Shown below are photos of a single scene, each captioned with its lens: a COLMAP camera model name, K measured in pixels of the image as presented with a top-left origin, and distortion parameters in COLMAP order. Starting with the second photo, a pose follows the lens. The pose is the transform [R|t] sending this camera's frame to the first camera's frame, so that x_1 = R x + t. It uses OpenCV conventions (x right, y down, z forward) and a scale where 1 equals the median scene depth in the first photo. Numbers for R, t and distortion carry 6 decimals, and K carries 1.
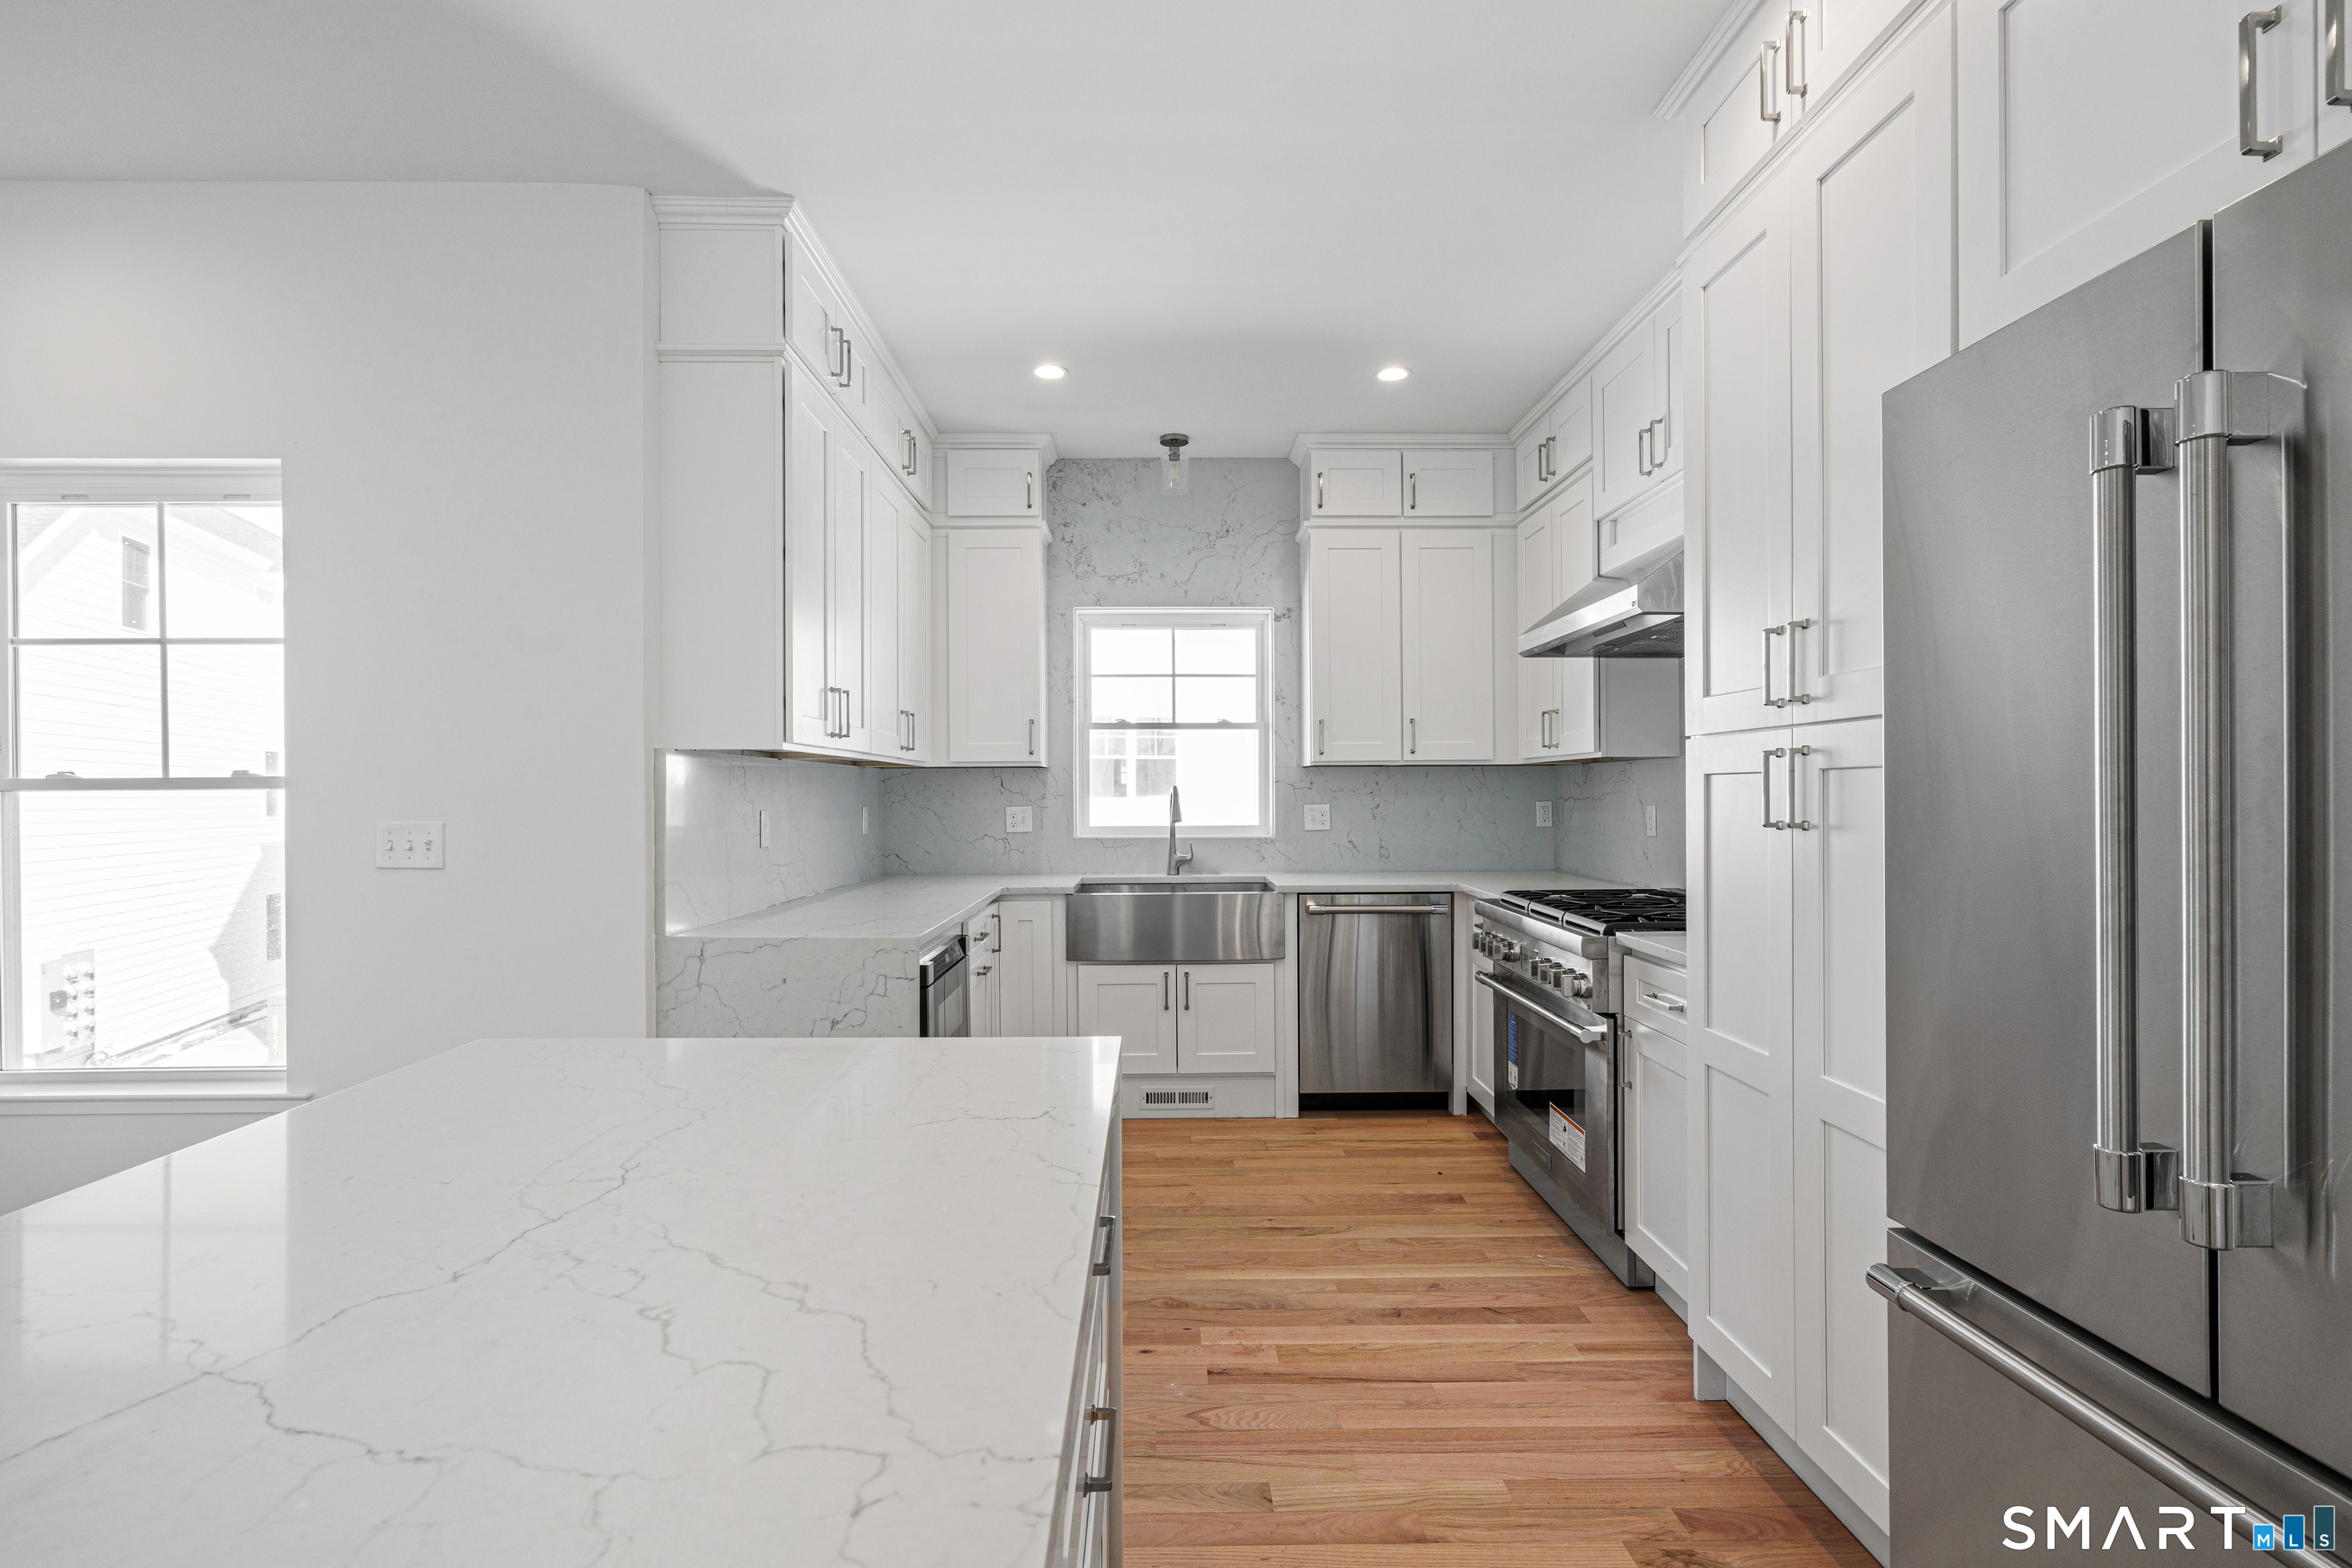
lens RADIAL K [[1069.0, 0, 1176.0], [0, 1069.0, 784.0], [0, 0, 1]] dist [-0.000547, 0.000233]
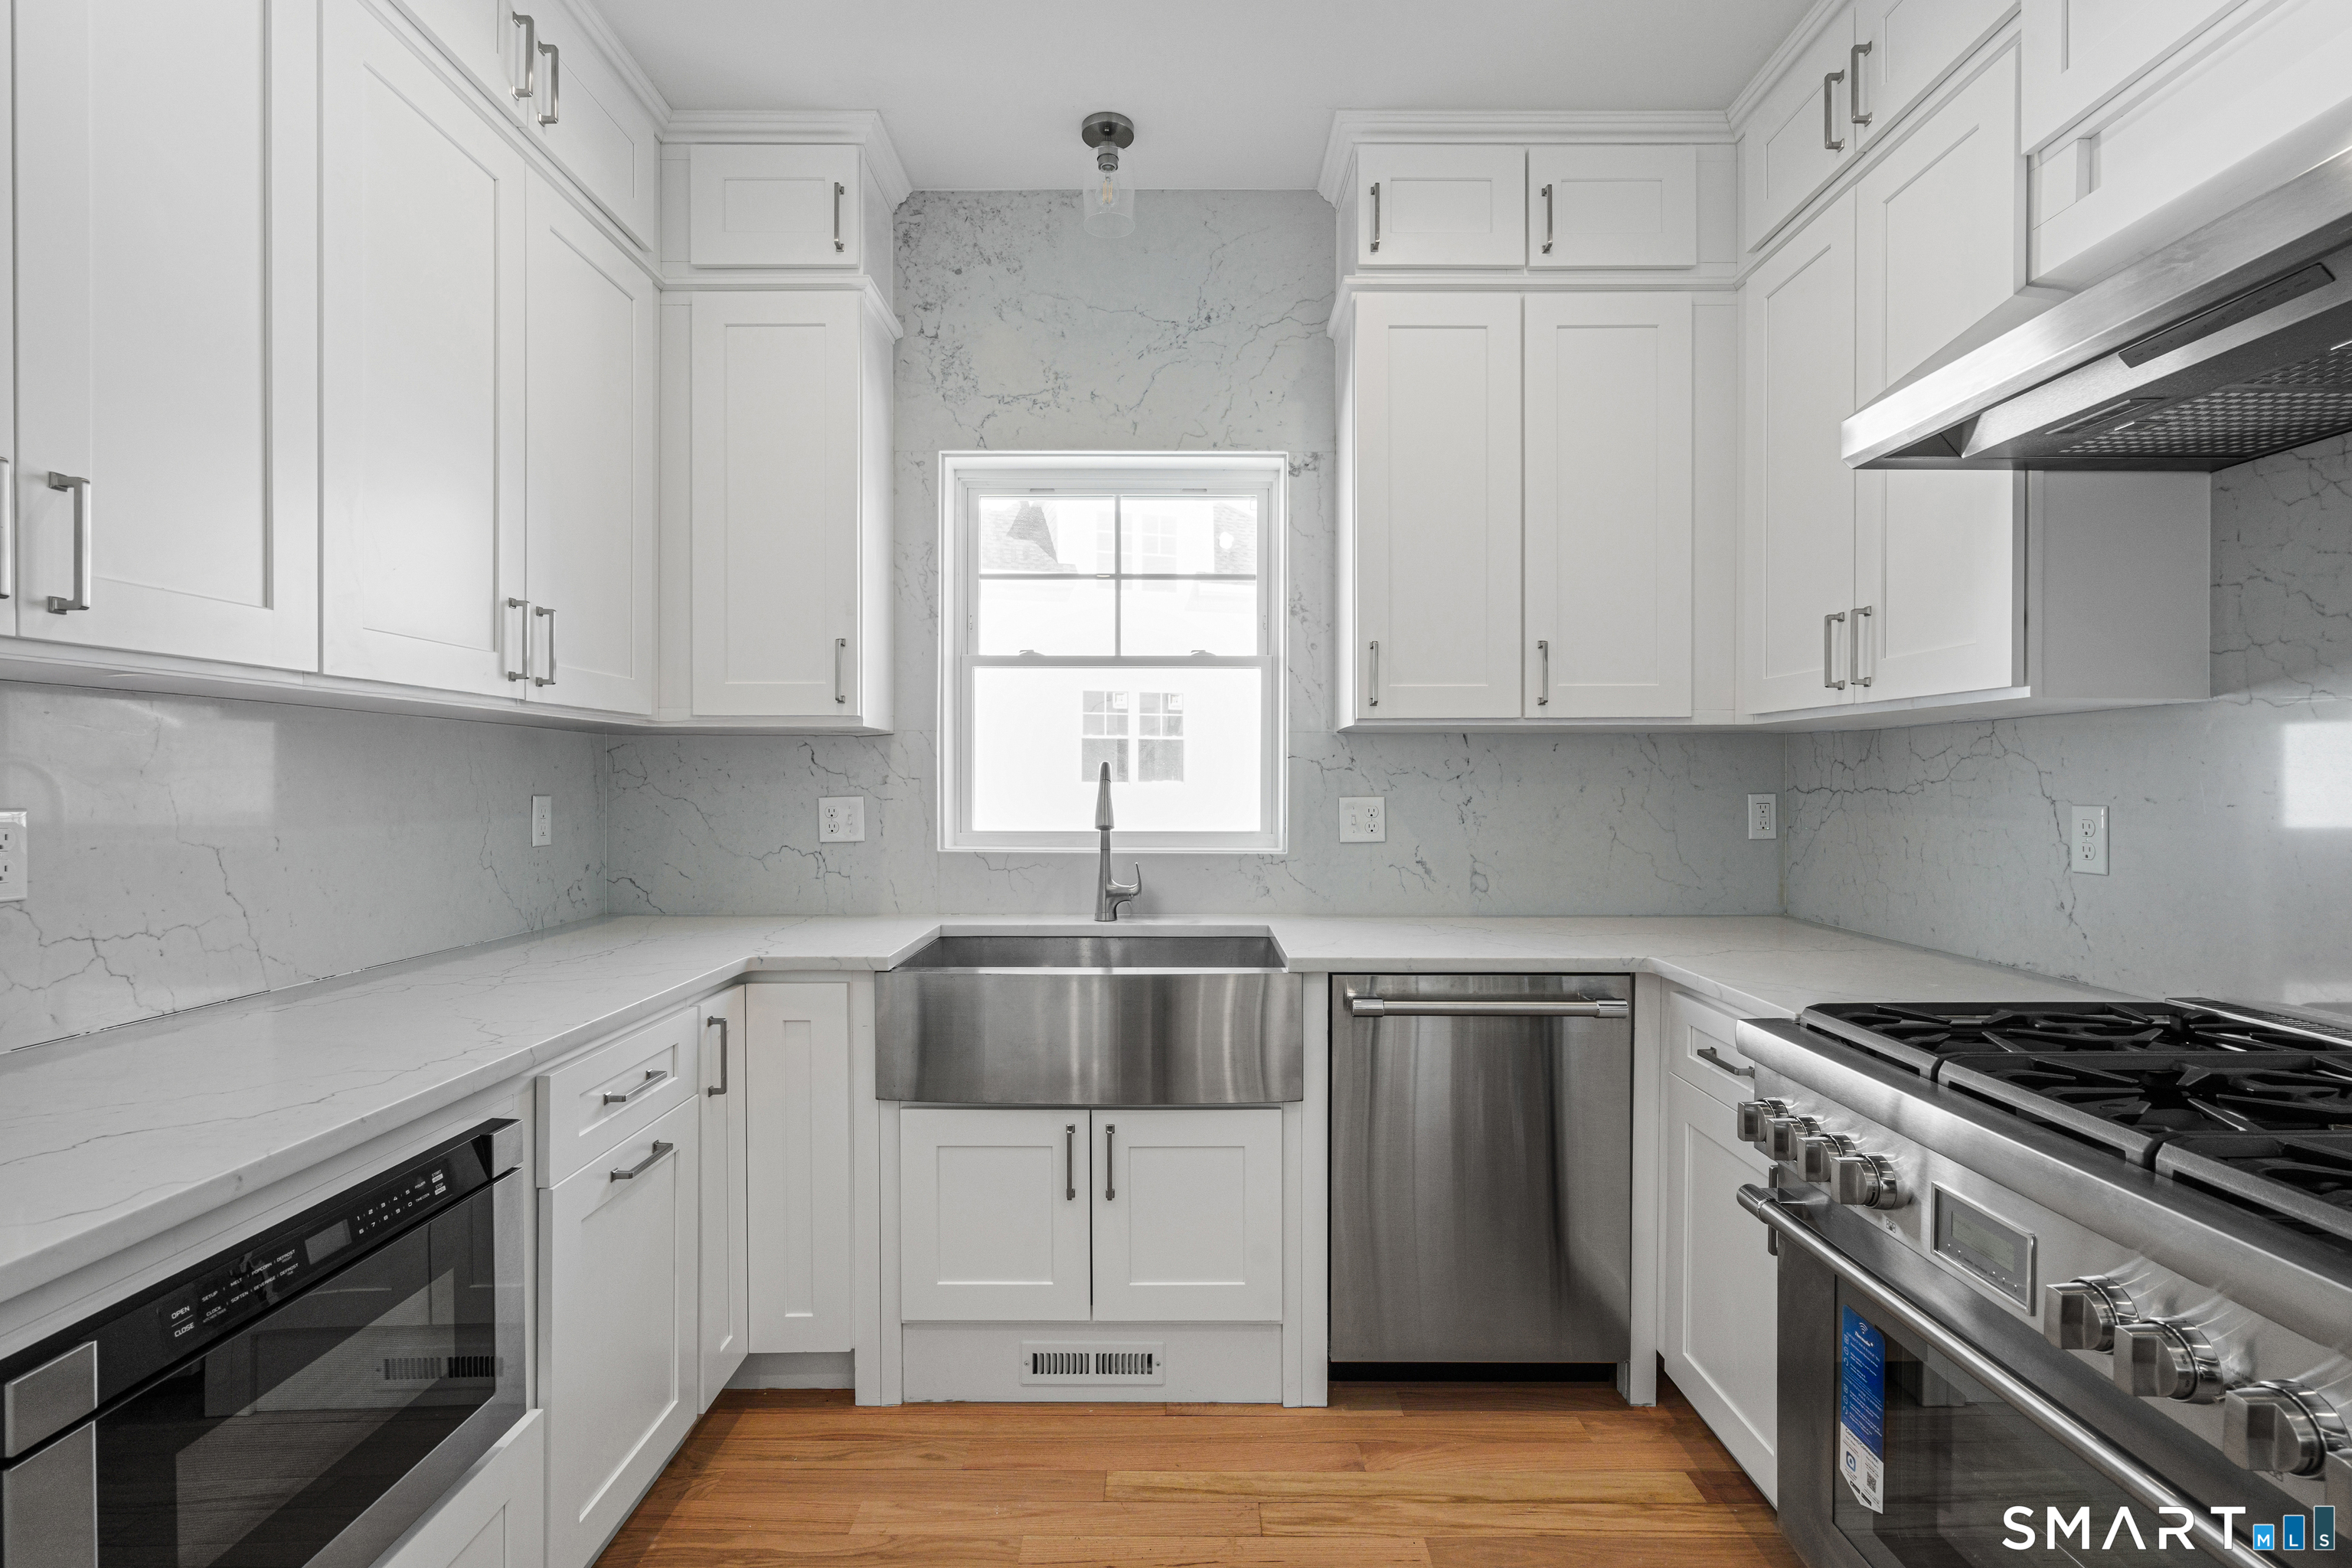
lens RADIAL K [[1069.0, 0, 1176.0], [0, 1069.0, 784.0], [0, 0, 1]] dist [-0.000547, 0.000233]
pose [[0.999807, 0.006405, -0.018548, 0.045799], [-0.006146, 0.999883, 0.014001, 0.004928], [0.018635, -0.013884, 0.999730, 0.451907]]
